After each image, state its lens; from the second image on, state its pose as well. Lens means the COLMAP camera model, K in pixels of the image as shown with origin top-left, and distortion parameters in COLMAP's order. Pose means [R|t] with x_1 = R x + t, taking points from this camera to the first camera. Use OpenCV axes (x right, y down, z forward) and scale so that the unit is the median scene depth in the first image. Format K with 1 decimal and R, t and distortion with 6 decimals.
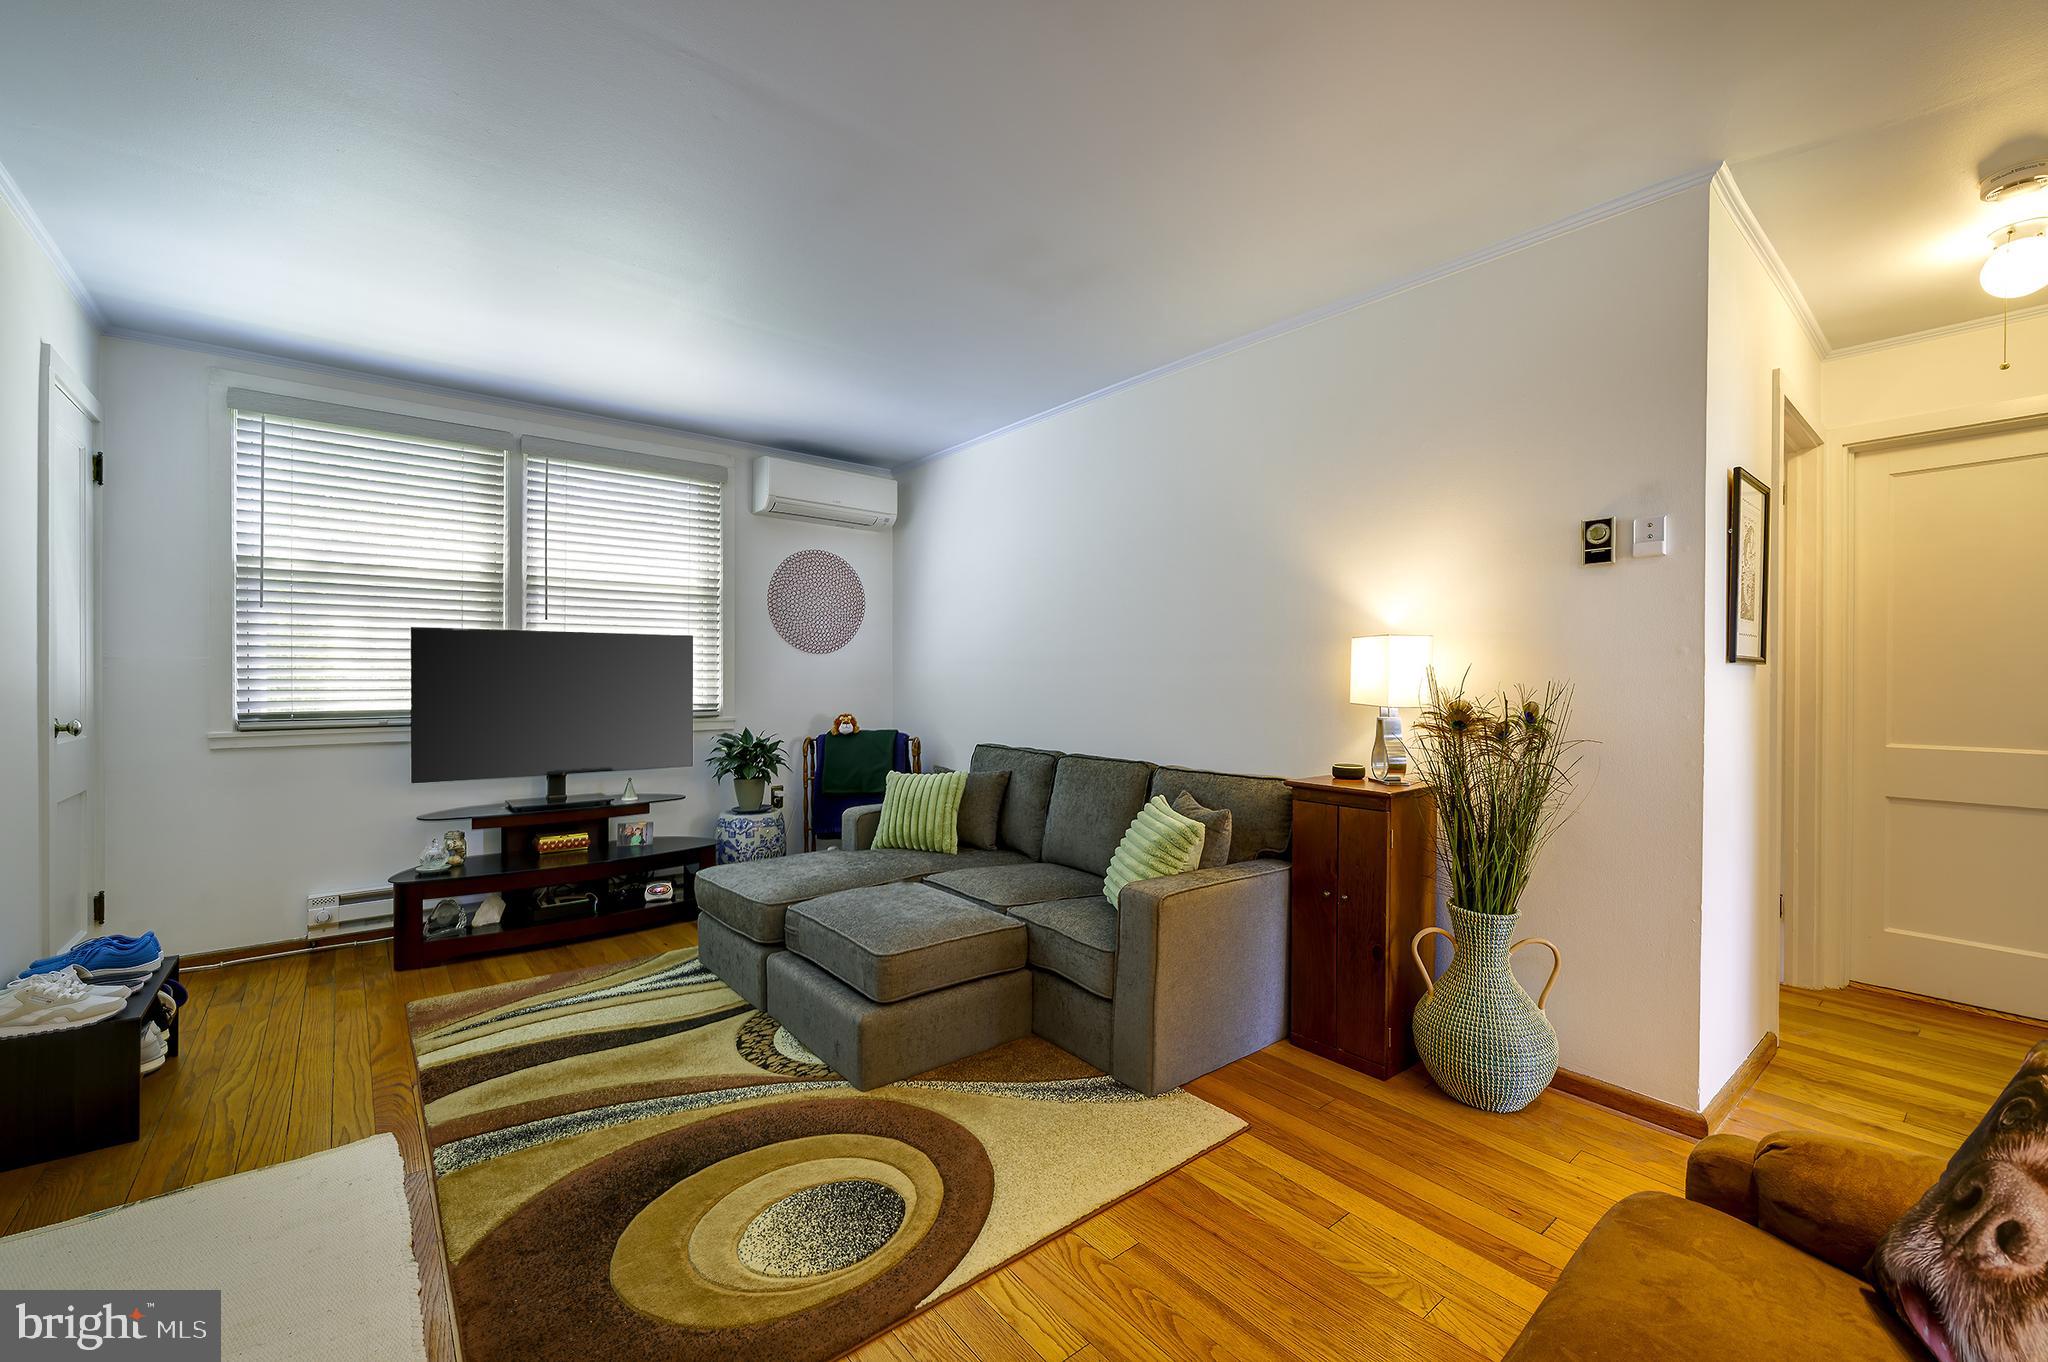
lens RADIAL K [[820.7, 0, 1035.2], [0, 820.7, 684.9], [0, 0, 1]] dist [0.000564, 0.000040]
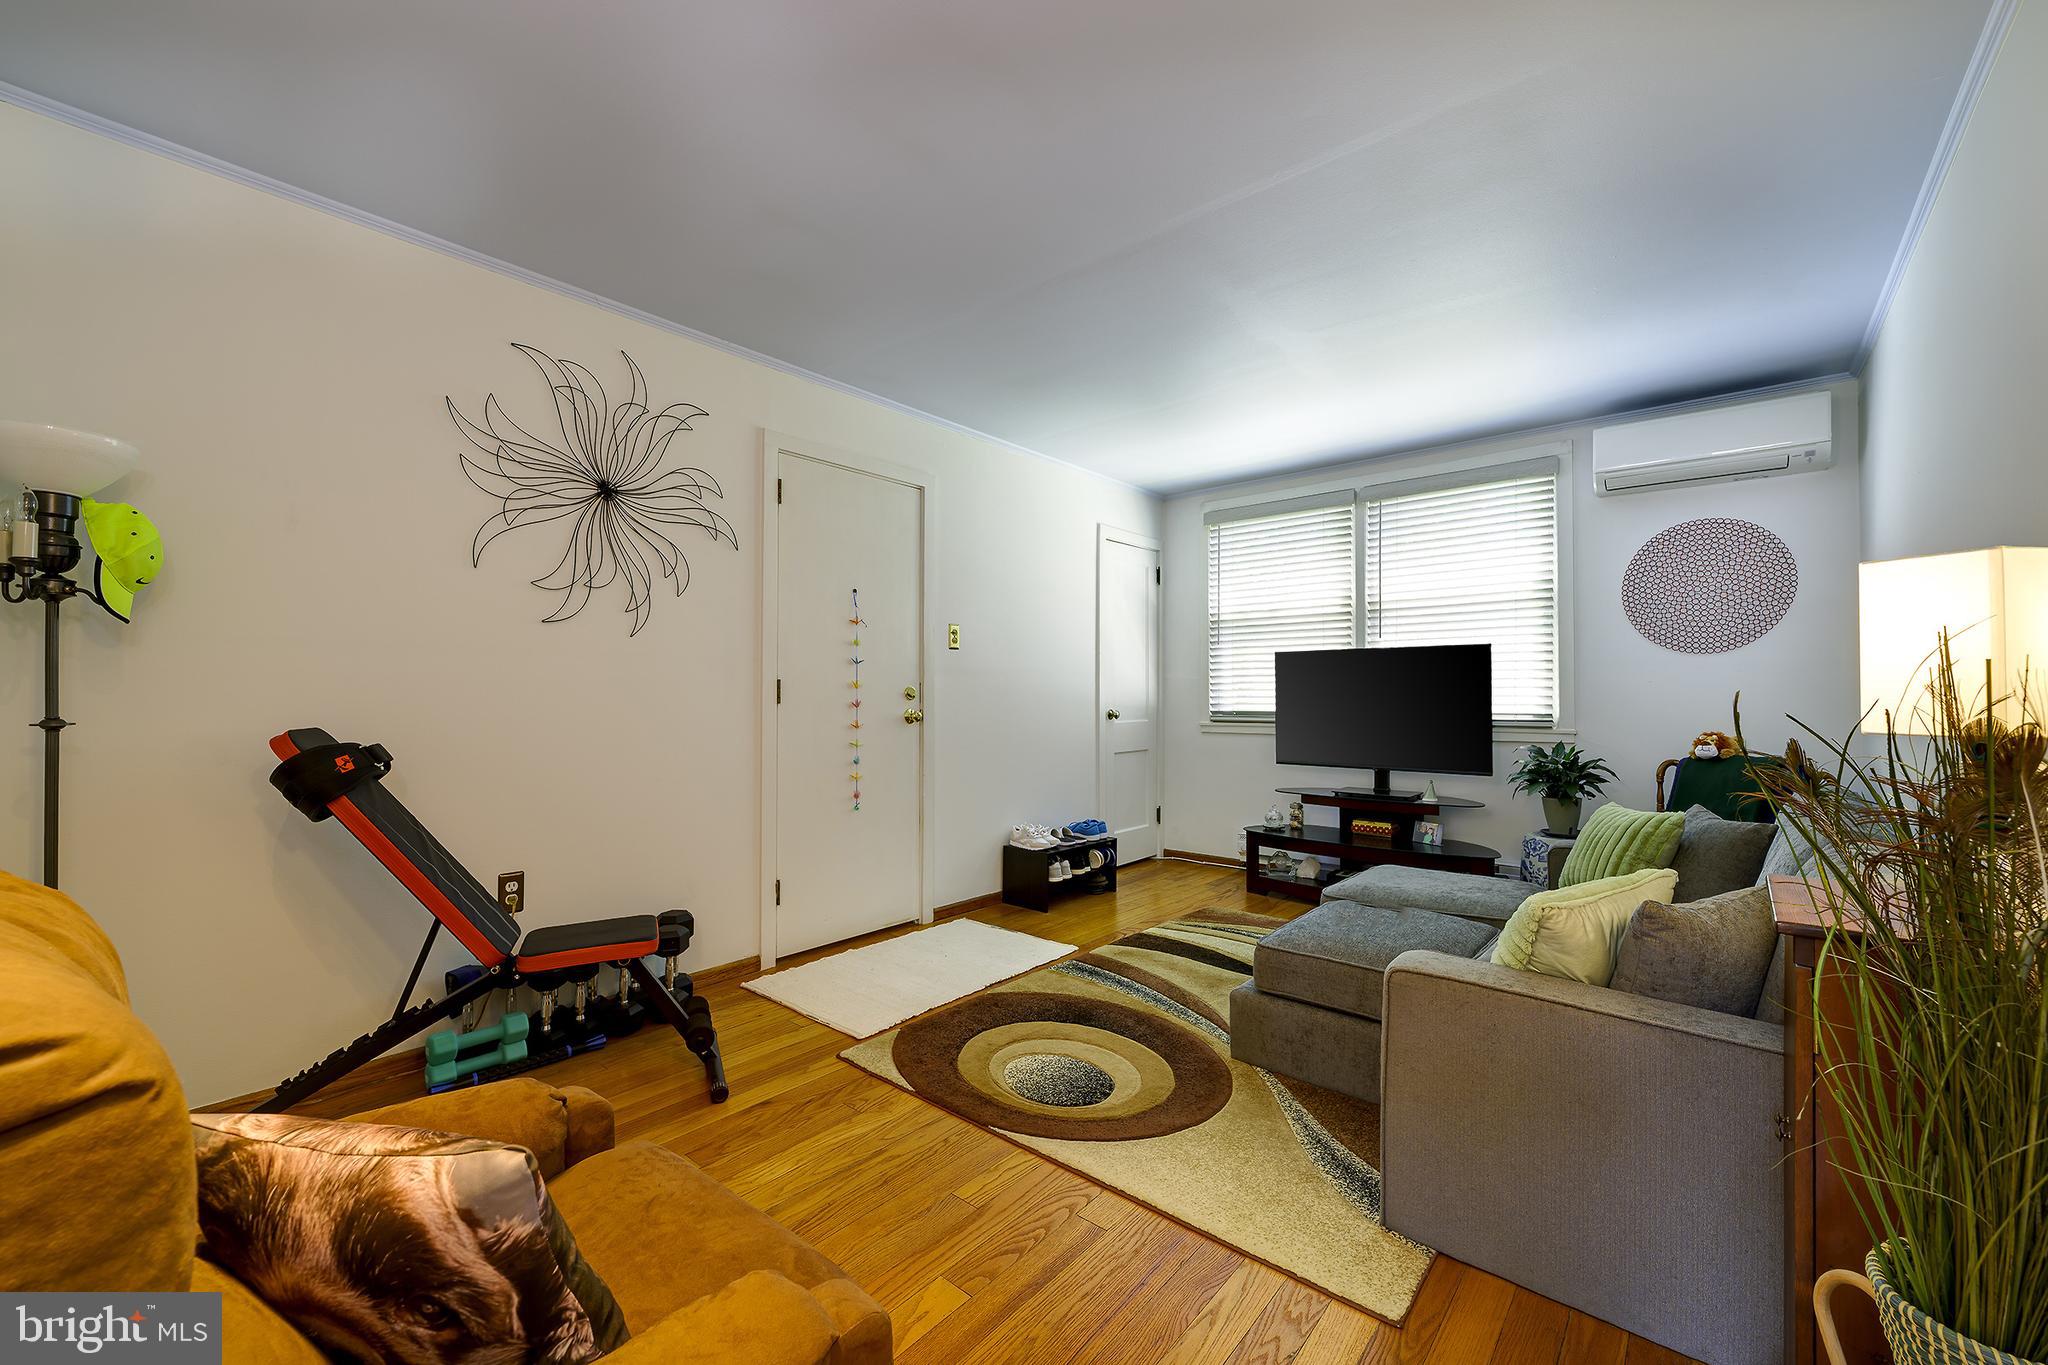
lens RADIAL K [[820.7, 0, 1035.2], [0, 820.7, 686.4], [0, 0, 1]] dist [0.000564, 0.000040]
pose [[0.177447, -0.010500, -0.984074, 0.650781], [-0.003554, 0.999930, -0.011310, 0.006906], [0.984124, 0.005504, 0.177397, 0.419826]]
